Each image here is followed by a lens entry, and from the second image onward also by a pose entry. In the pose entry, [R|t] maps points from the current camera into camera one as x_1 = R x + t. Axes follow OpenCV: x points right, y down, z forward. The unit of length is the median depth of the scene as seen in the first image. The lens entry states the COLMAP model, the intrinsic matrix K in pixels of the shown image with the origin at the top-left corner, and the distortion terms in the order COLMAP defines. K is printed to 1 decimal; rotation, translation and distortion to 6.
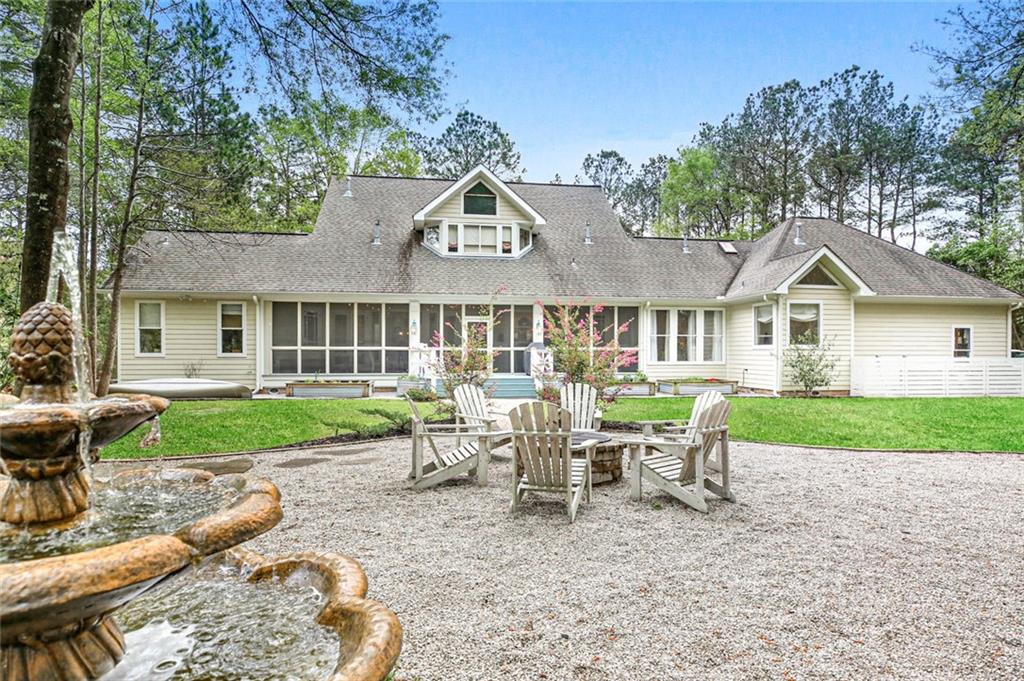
lens RADIAL K [[568.1, 0, 513.9], [0, 568.1, 362.7], [0, 0, 1]] dist [-0.001291, 0.000481]
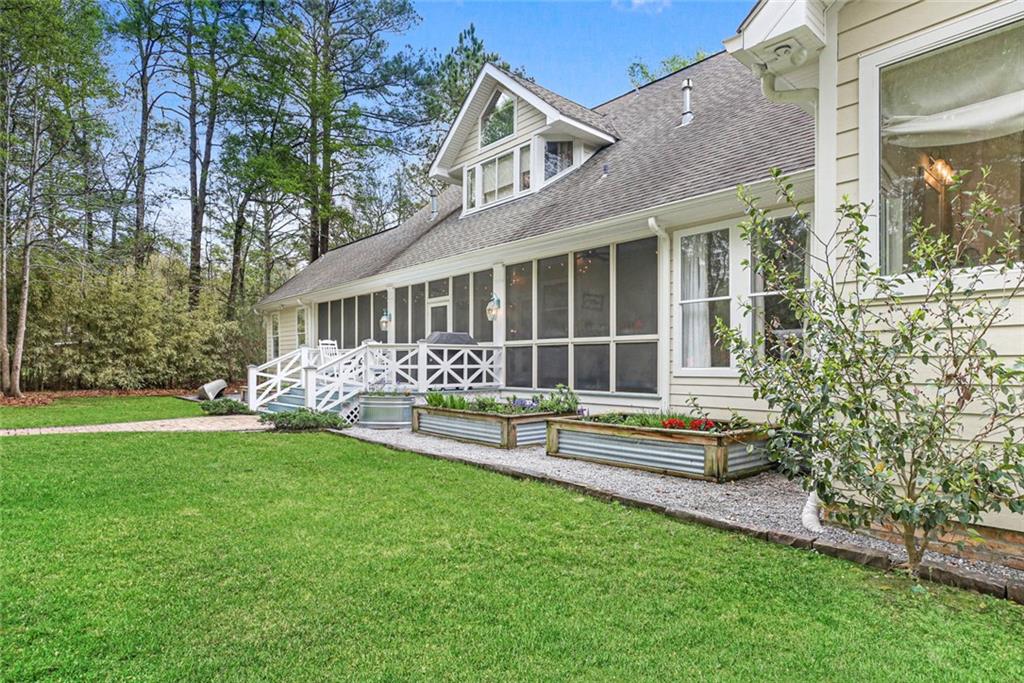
lens RADIAL K [[568.1, 0, 513.9], [0, 568.1, 363.7], [0, 0, 1]] dist [-0.001291, 0.000481]
pose [[0.539265, -0.003388, -0.842129, 0.534511], [-0.012130, 0.999857, -0.011790, 0.001970], [0.842049, 0.016573, 0.539147, 0.716404]]
